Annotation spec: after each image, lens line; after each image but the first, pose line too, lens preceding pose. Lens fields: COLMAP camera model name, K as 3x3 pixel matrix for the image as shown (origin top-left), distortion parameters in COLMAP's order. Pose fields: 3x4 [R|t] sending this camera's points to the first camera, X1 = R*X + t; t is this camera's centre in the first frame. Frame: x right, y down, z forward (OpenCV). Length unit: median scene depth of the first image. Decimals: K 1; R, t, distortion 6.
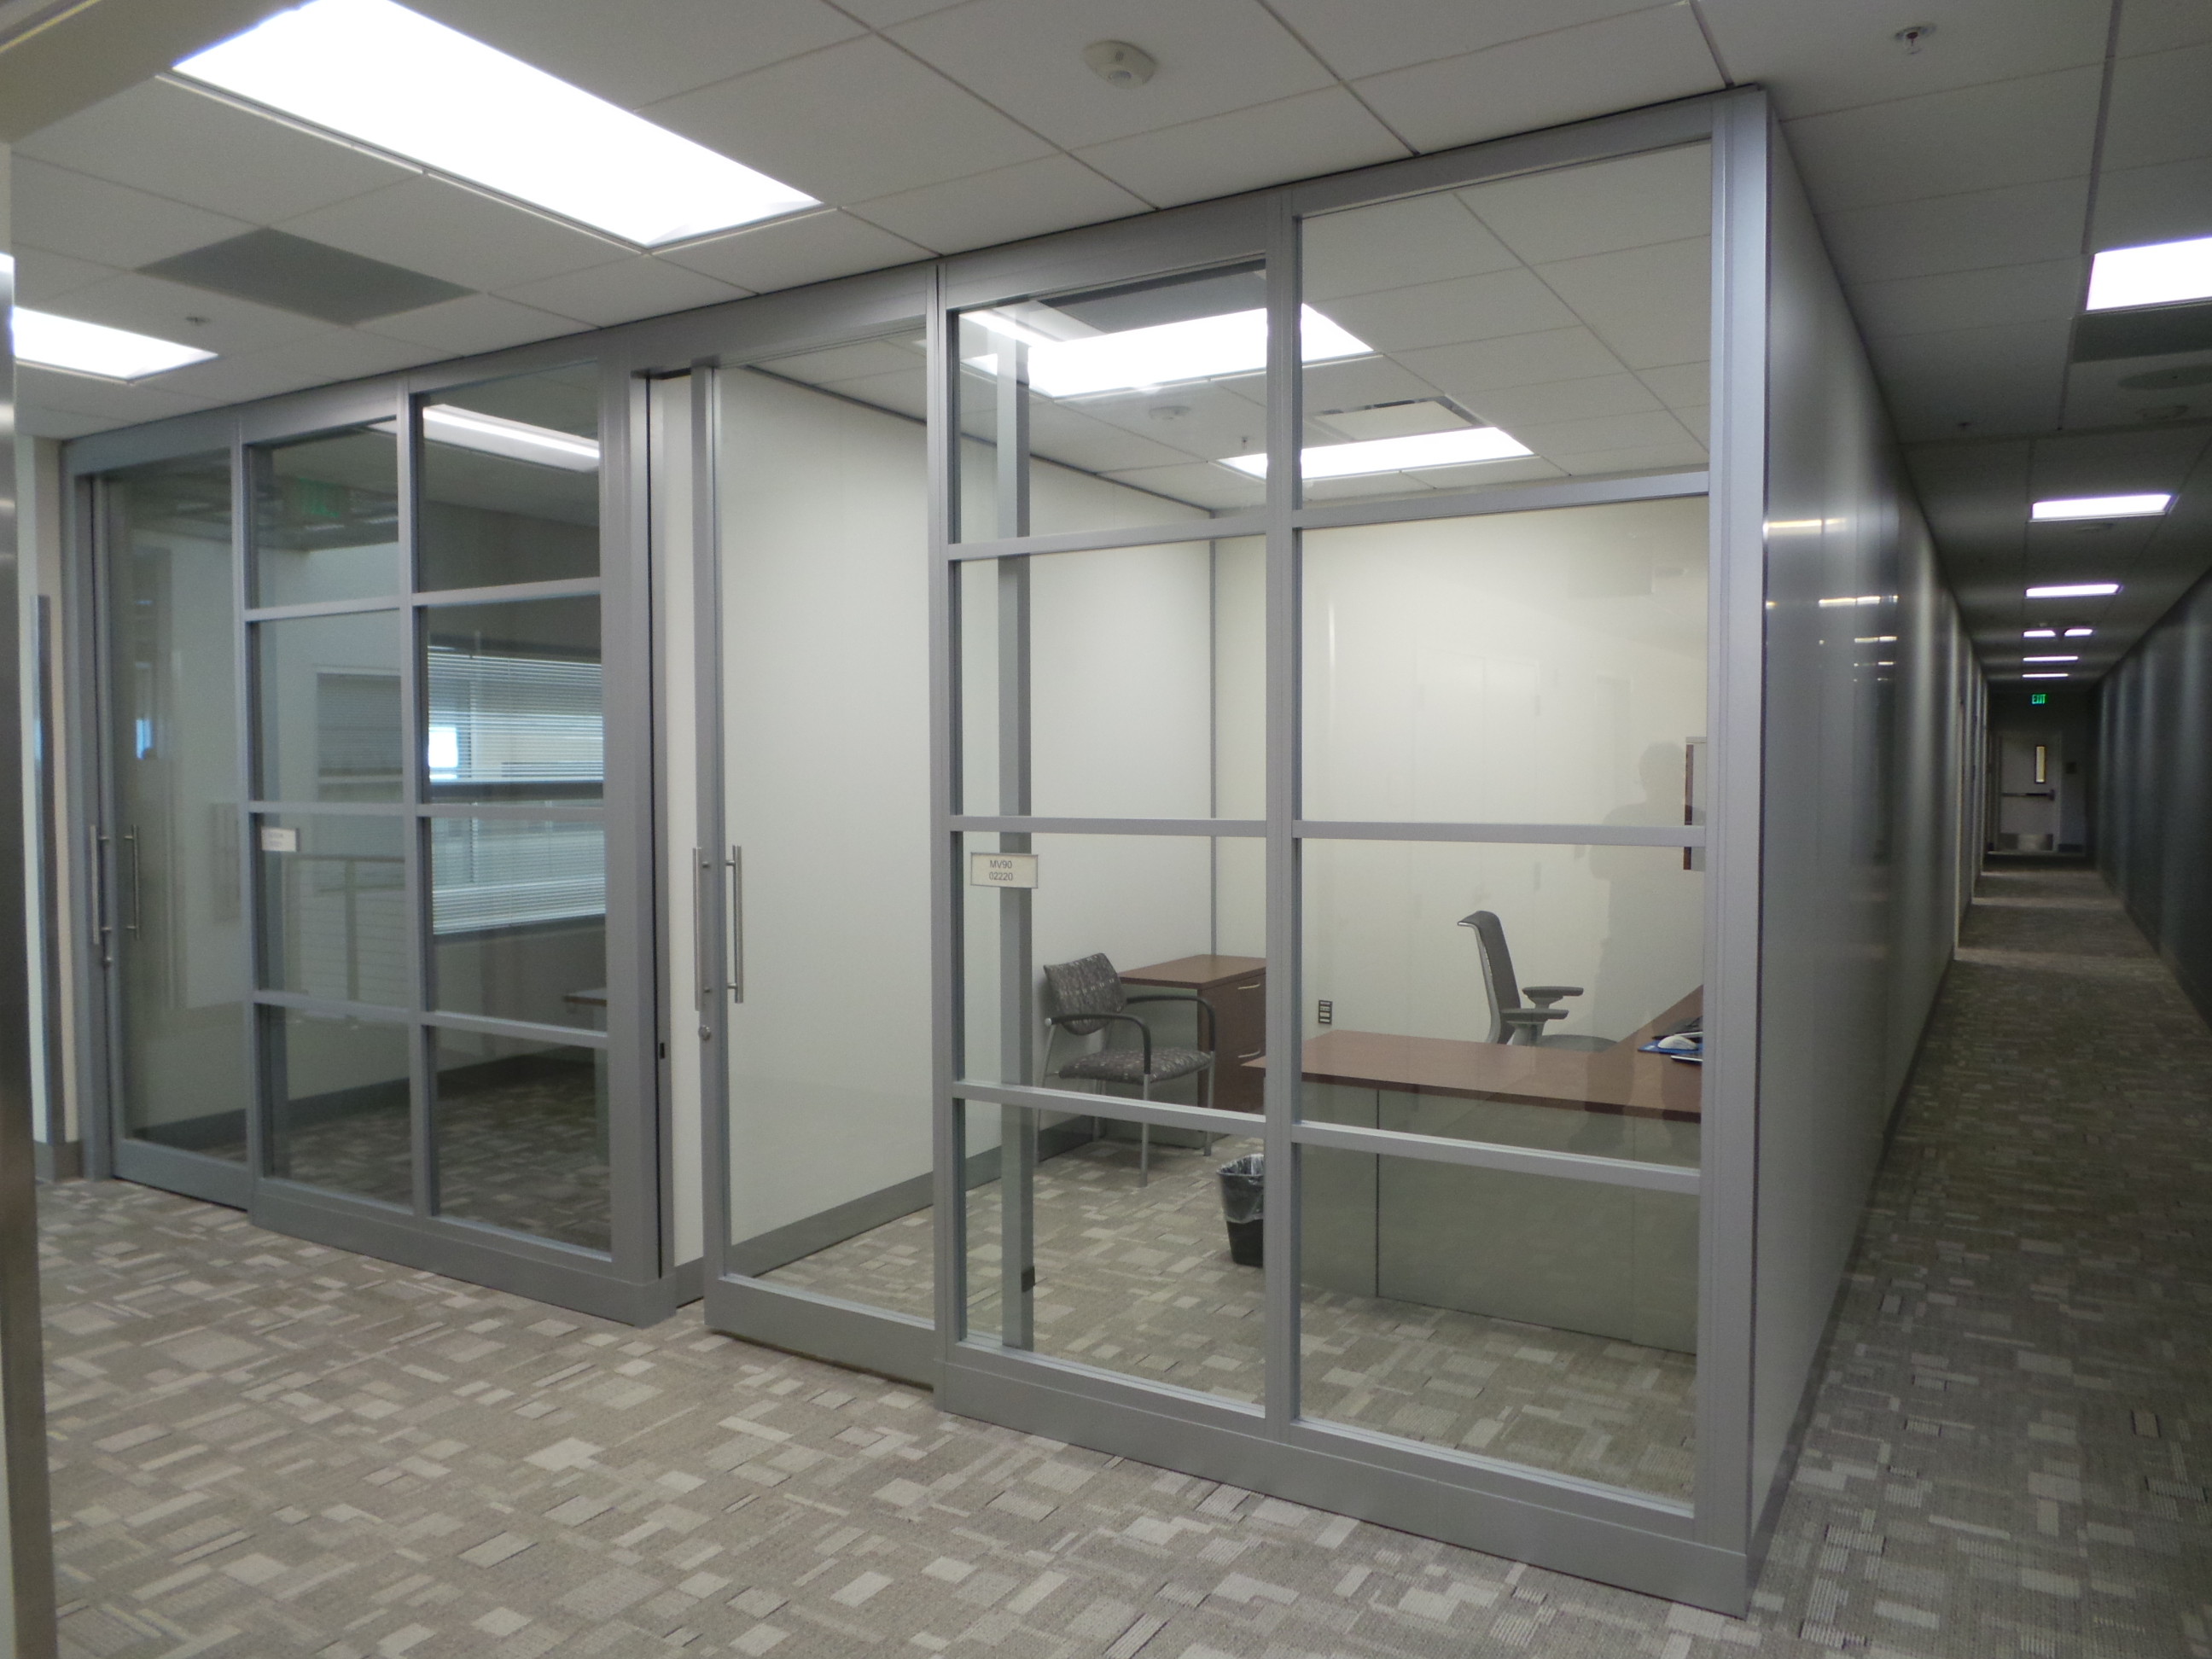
lens RADIAL K [[1524.4, 0, 1103.9], [0, 1524.4, 827.1], [0, 0, 1]] dist [-0.005054, -0.000857]
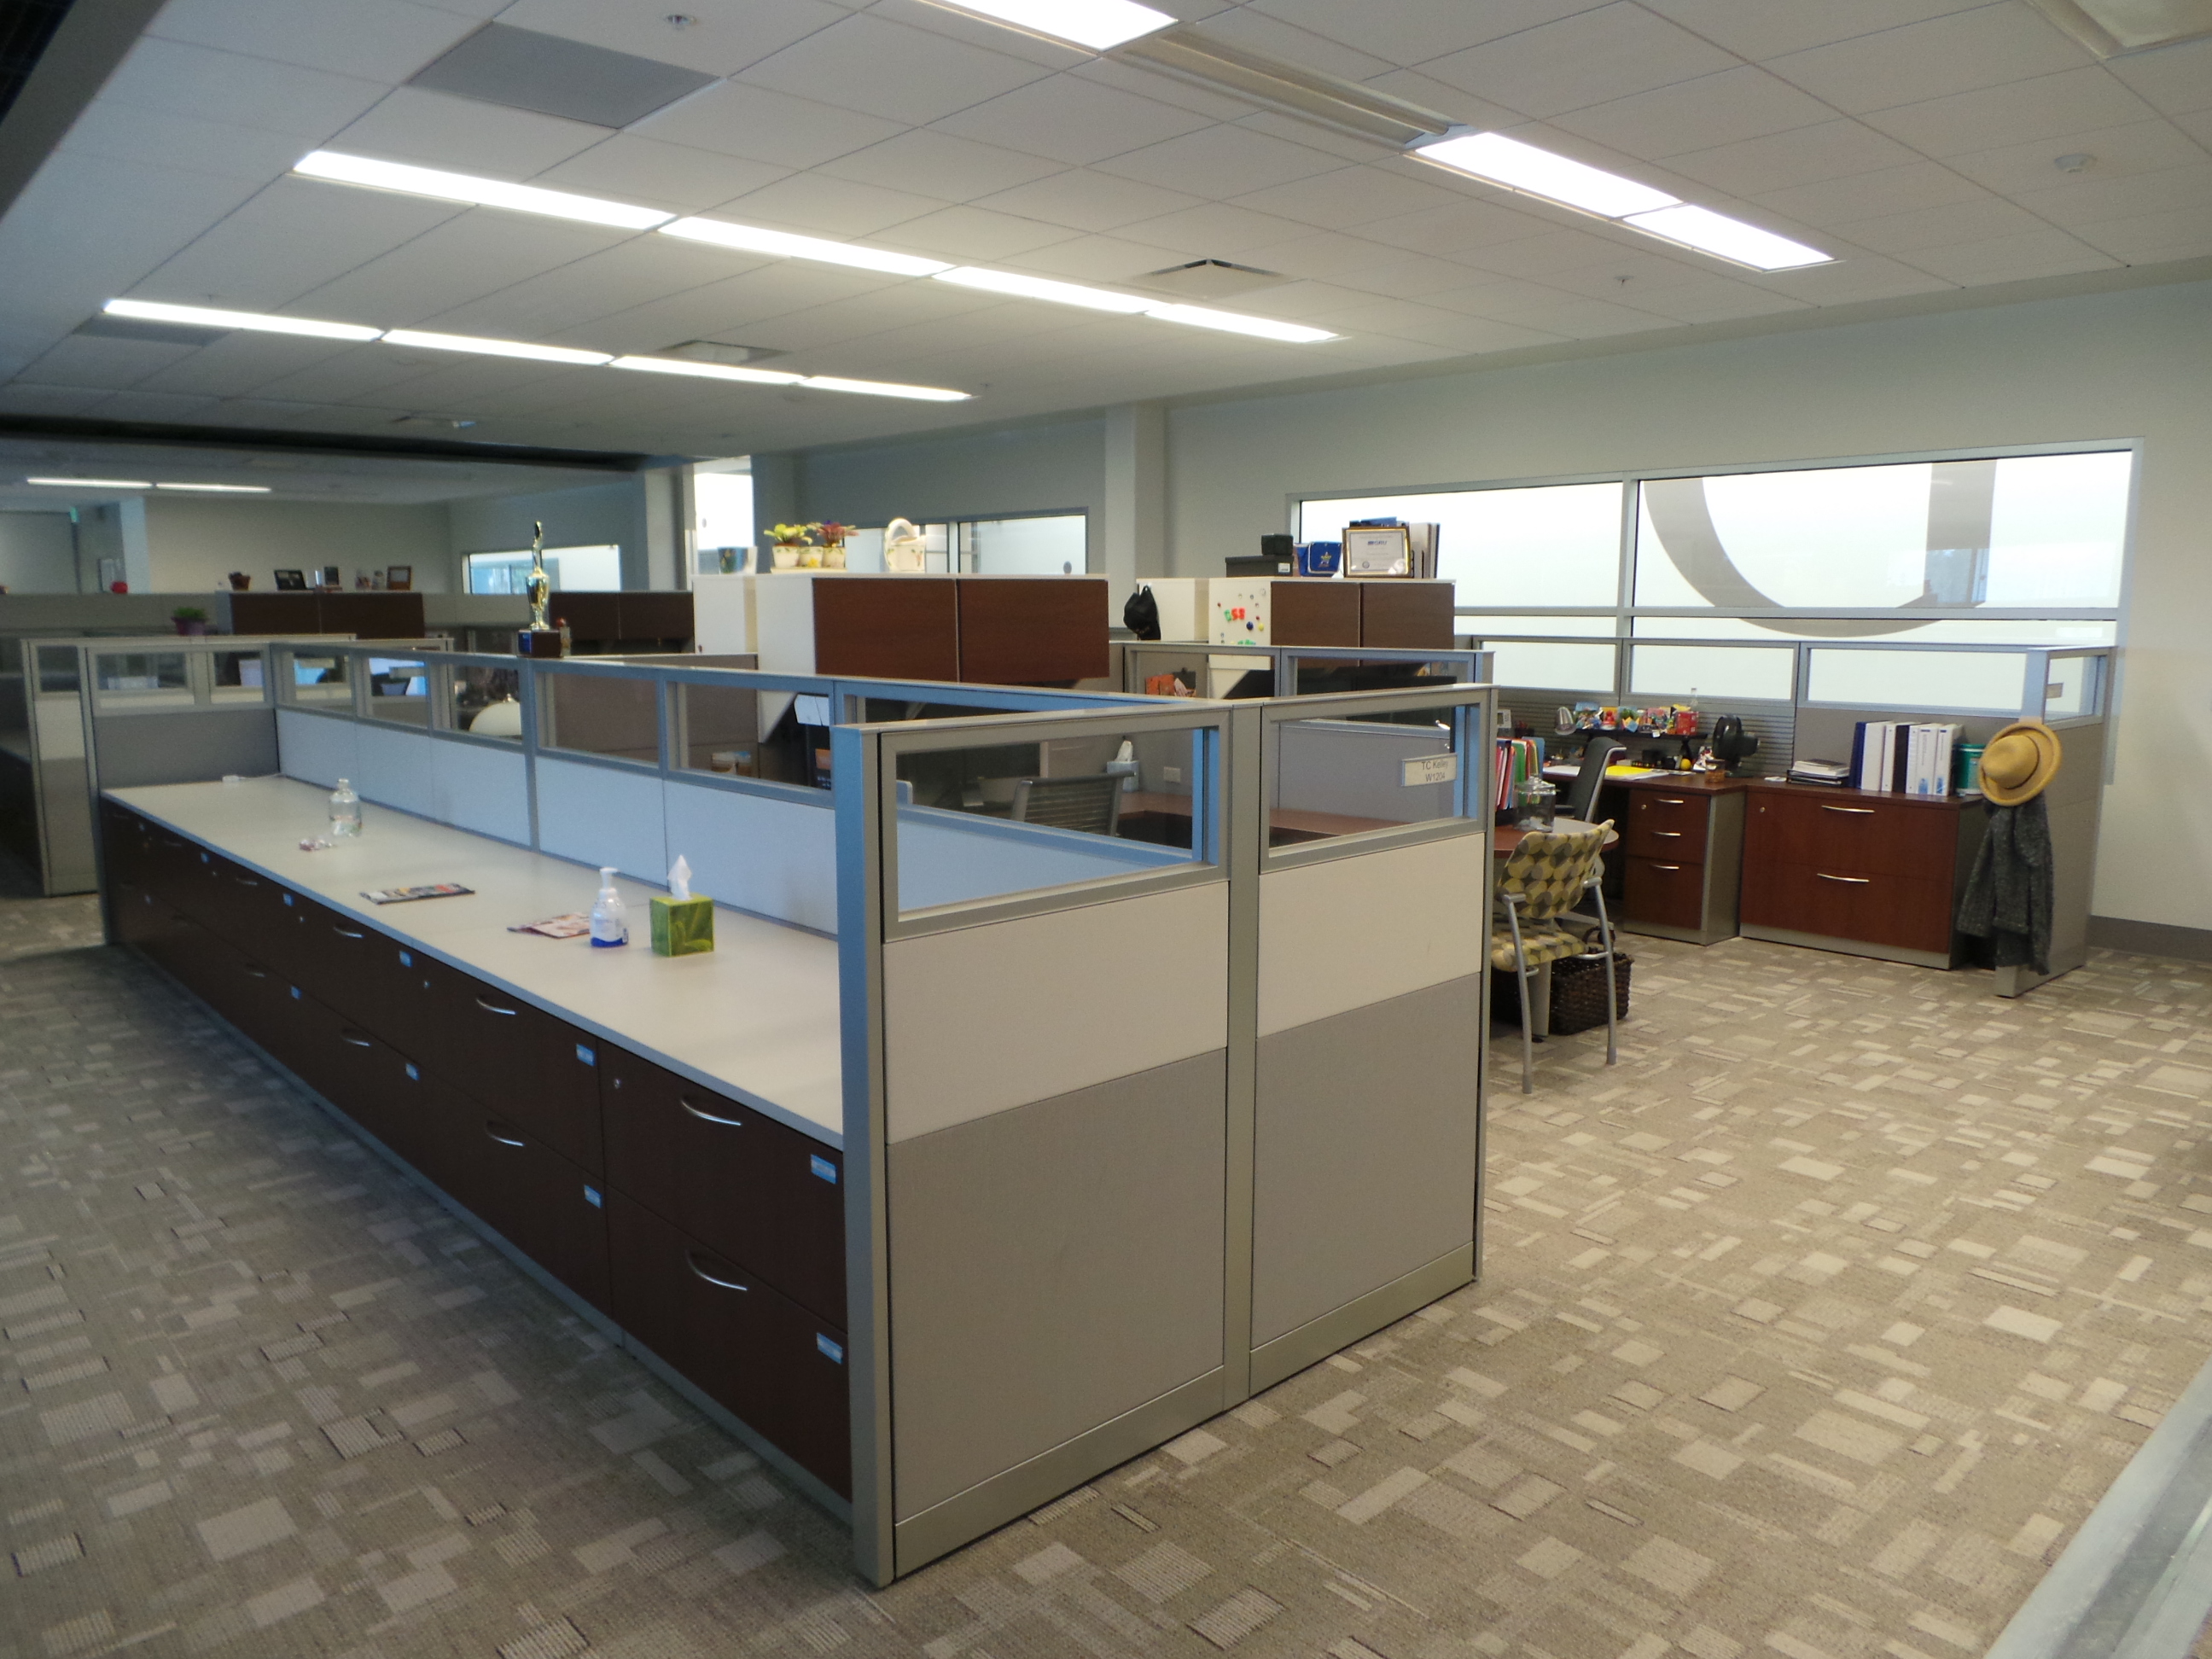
lens RADIAL K [[1524.4, 0, 1103.2], [0, 1524.4, 829.0], [0, 0, 1]] dist [-0.005054, -0.000857]
pose [[0.285894, -0.153780, 0.945842, -1.492280], [0.036918, 0.988074, 0.149487, -0.029821], [-0.957550, -0.007819, 0.288161, 1.094990]]
